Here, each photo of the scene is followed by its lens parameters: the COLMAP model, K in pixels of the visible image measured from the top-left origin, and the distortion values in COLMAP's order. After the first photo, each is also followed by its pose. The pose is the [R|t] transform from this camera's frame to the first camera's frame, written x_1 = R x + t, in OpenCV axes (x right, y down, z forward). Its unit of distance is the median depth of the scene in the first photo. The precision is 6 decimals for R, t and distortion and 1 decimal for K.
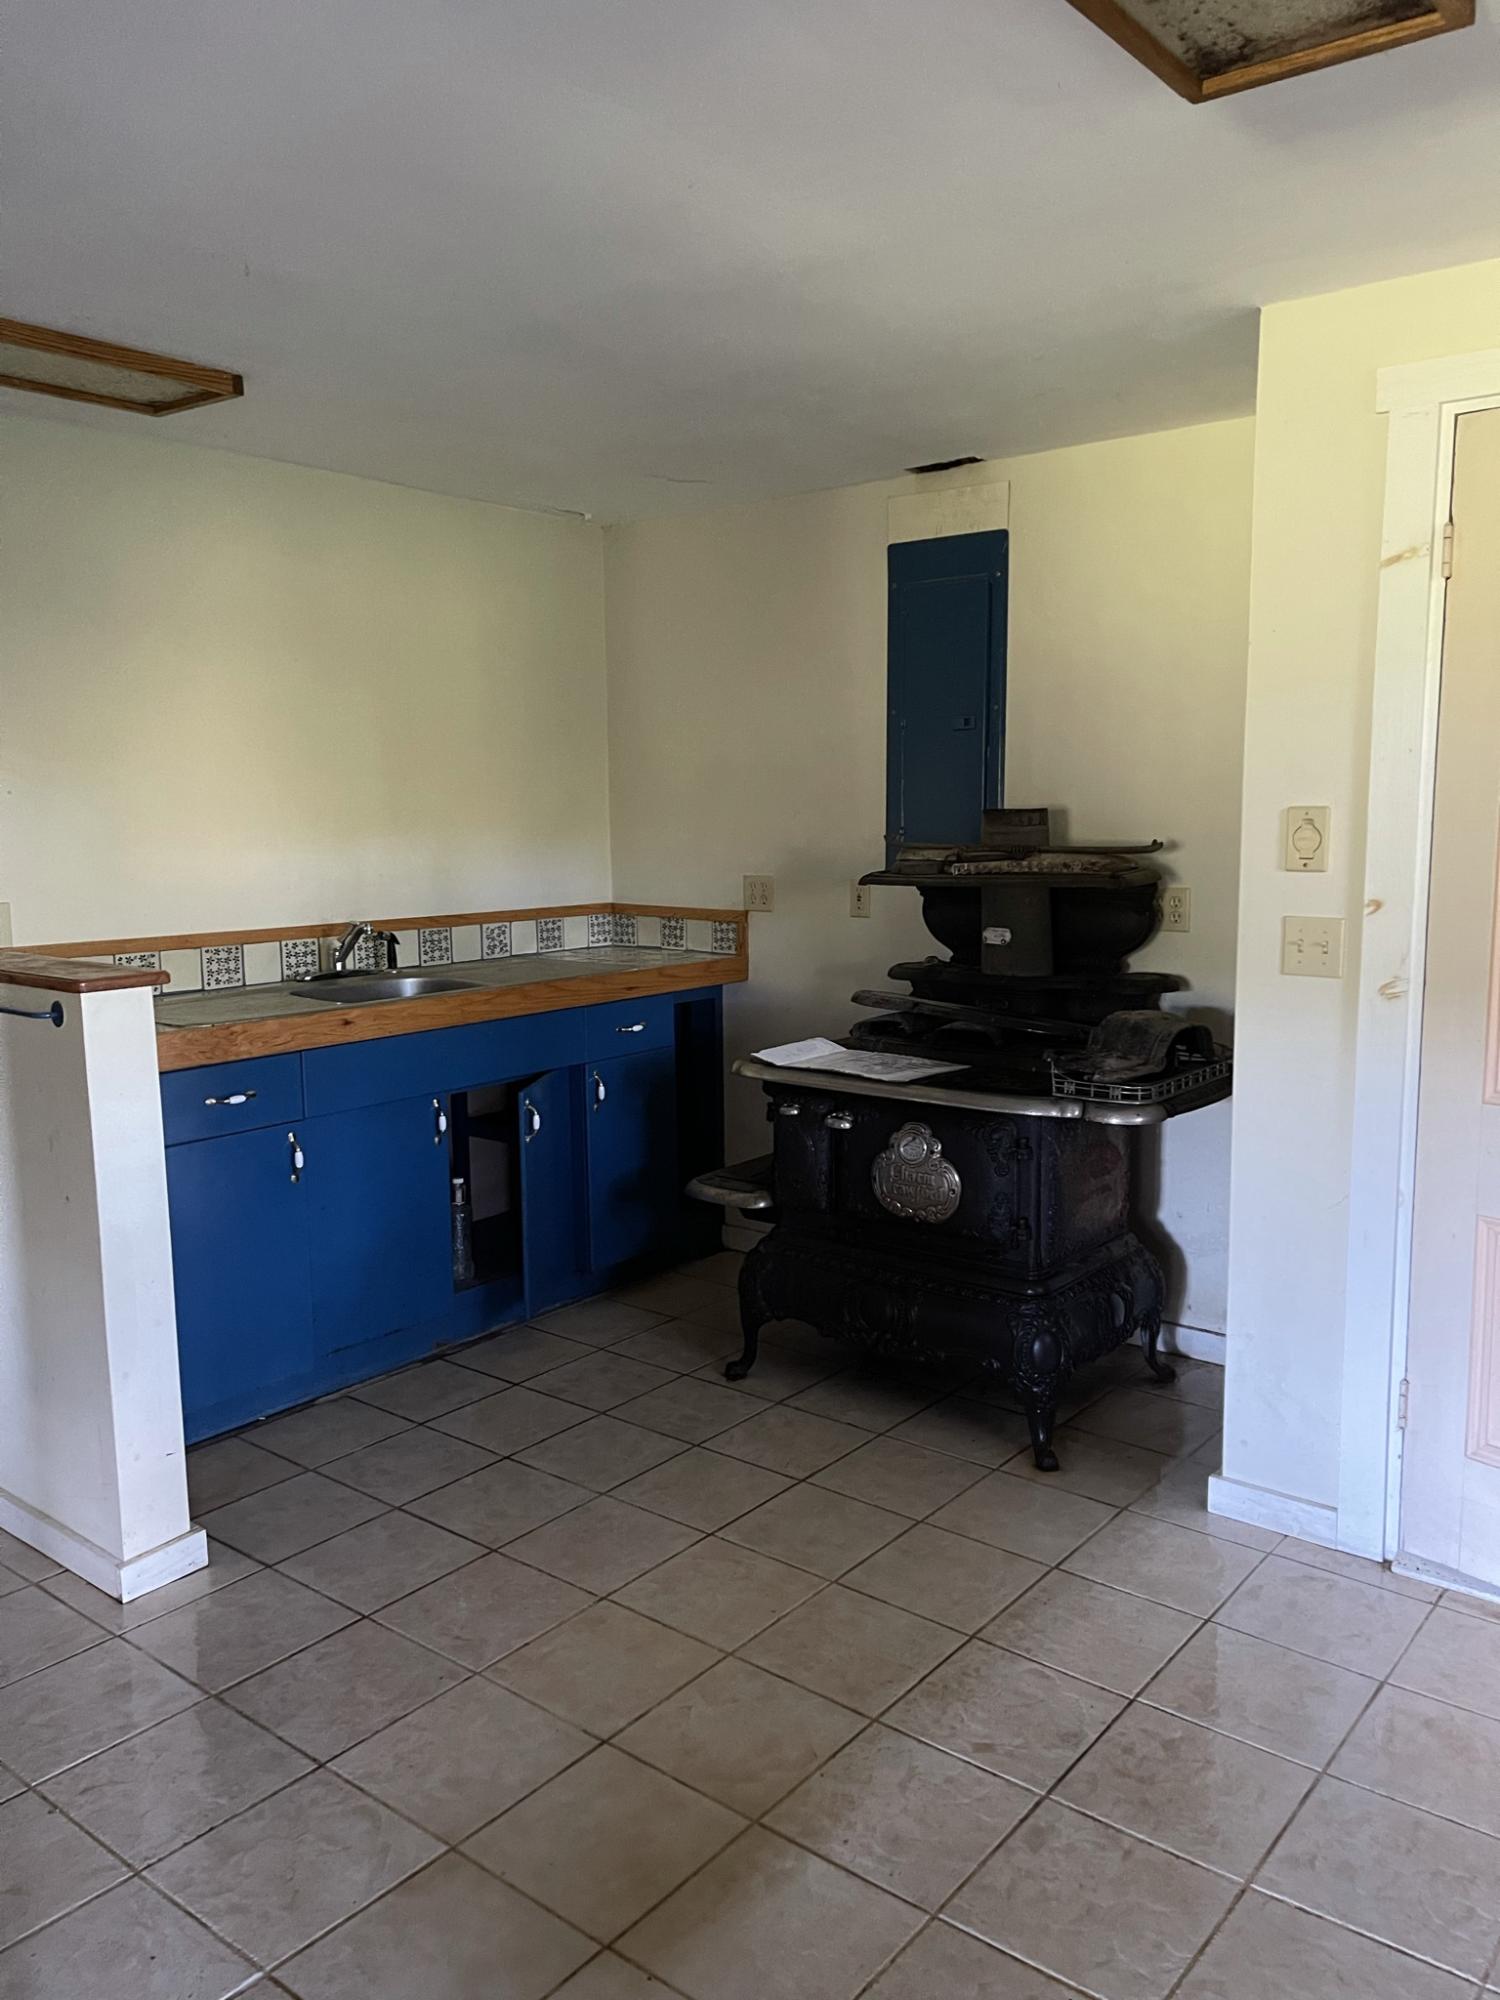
lens RADIAL K [[1527.4, 0, 746.5], [0, 1527.4, 986.2], [0, 0, 1]] dist [0.066981, -0.009676]
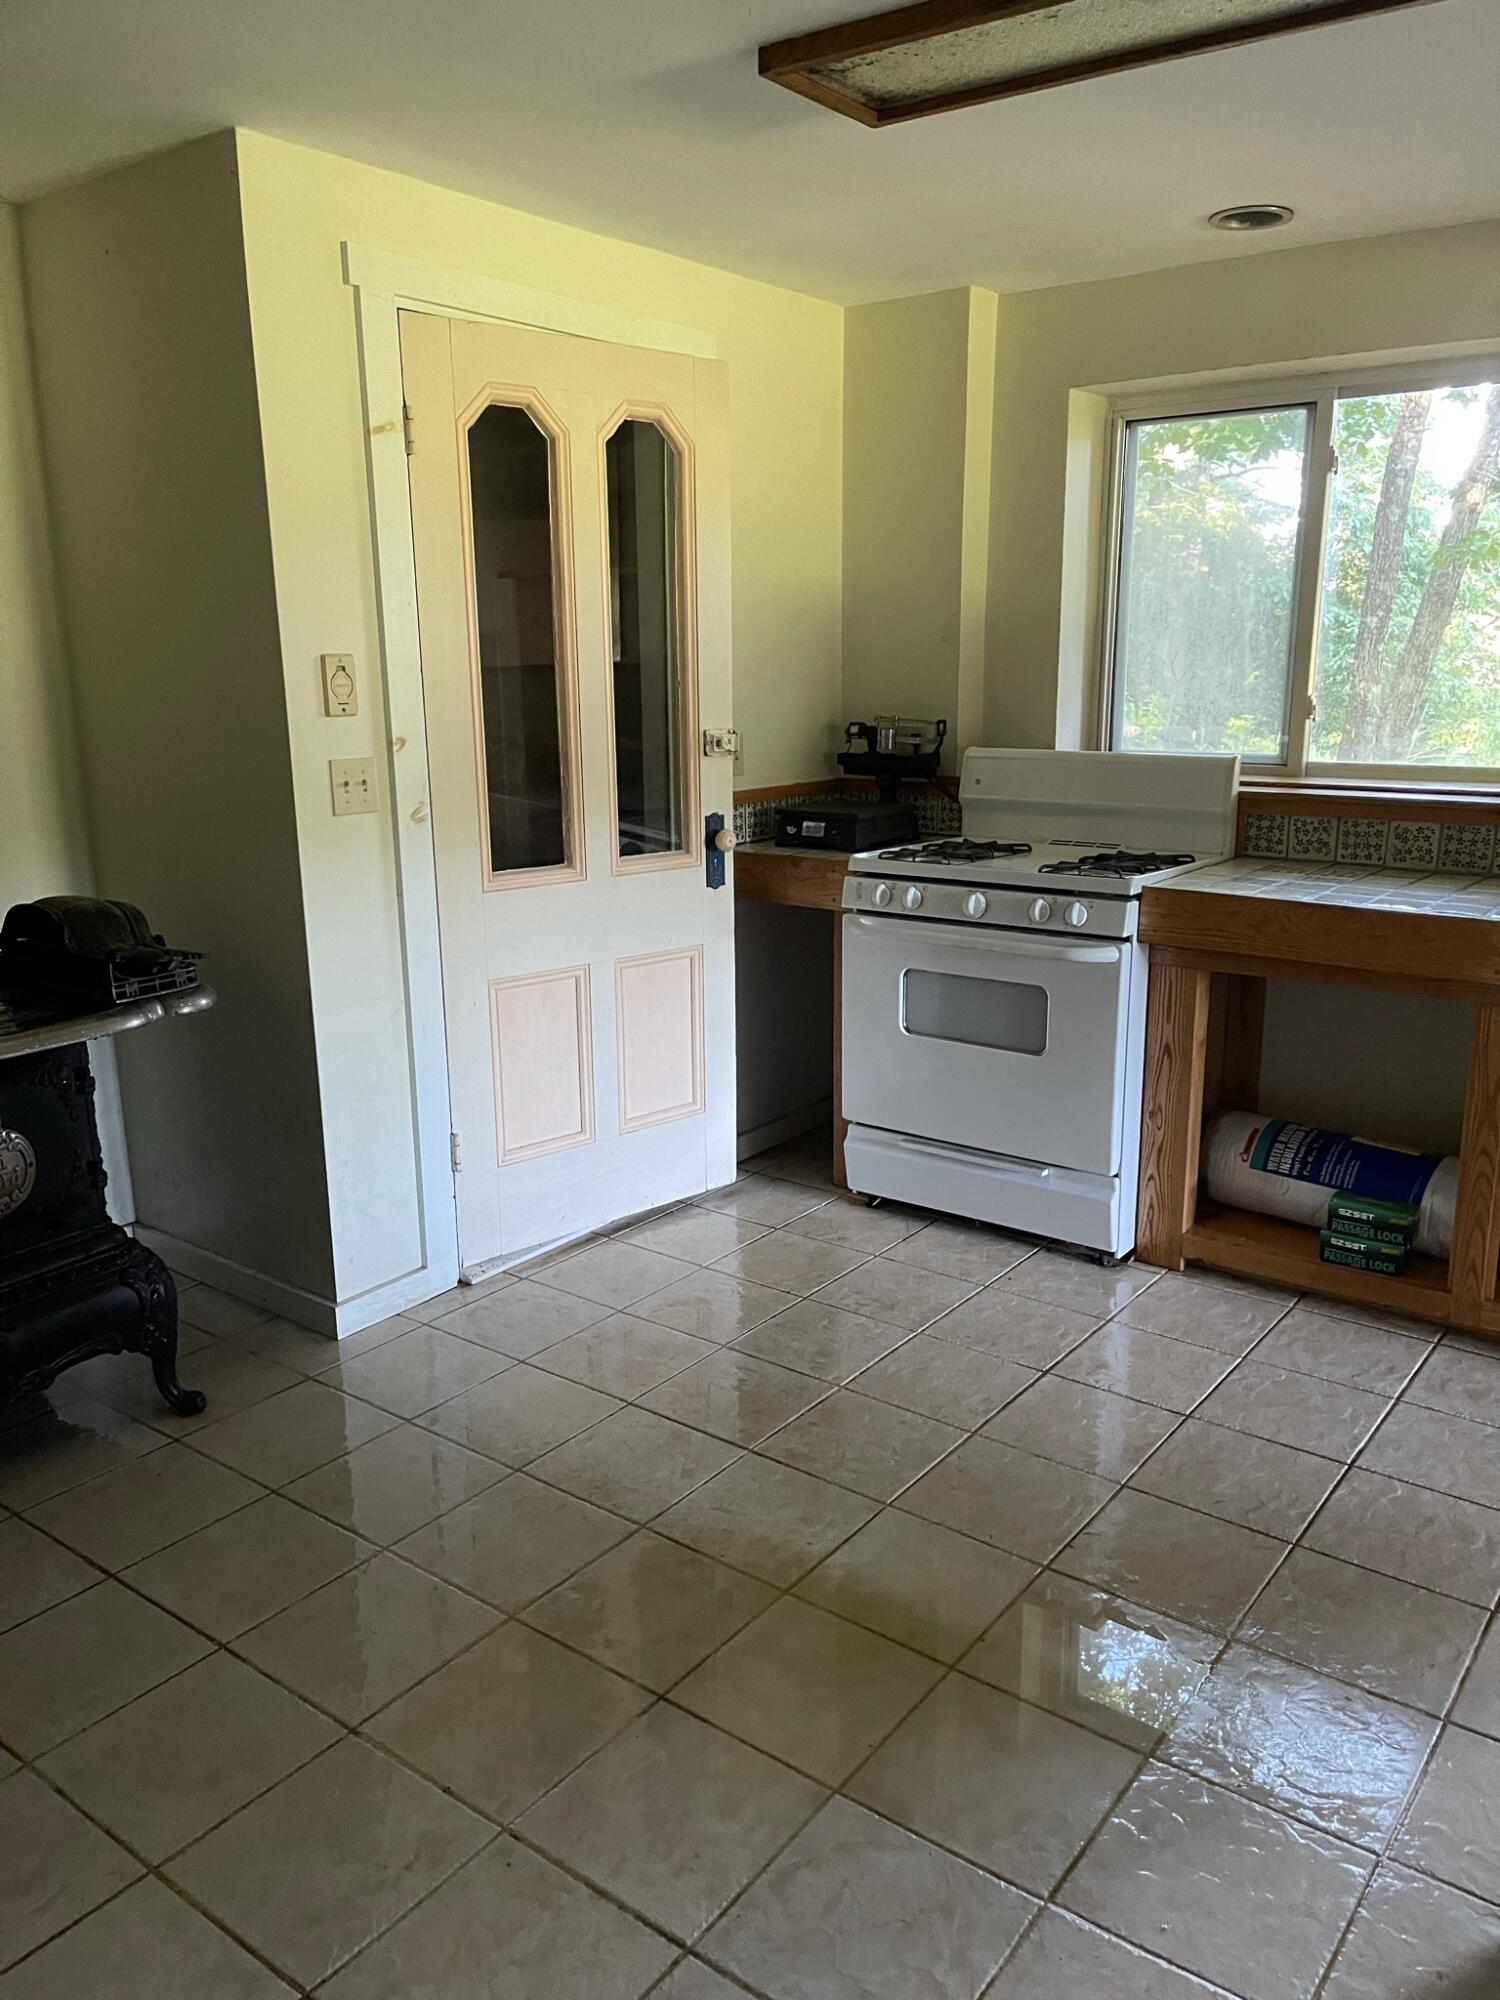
lens RADIAL K [[1527.4, 0, 743.6], [0, 1527.4, 1015.1], [0, 0, 1]] dist [0.066981, -0.009676]
pose [[-0.018474, -0.219397, 0.975461, -0.811487], [0.144999, 0.964725, 0.219729, -0.075705], [-0.989259, 0.145500, 0.013990, 0.816717]]
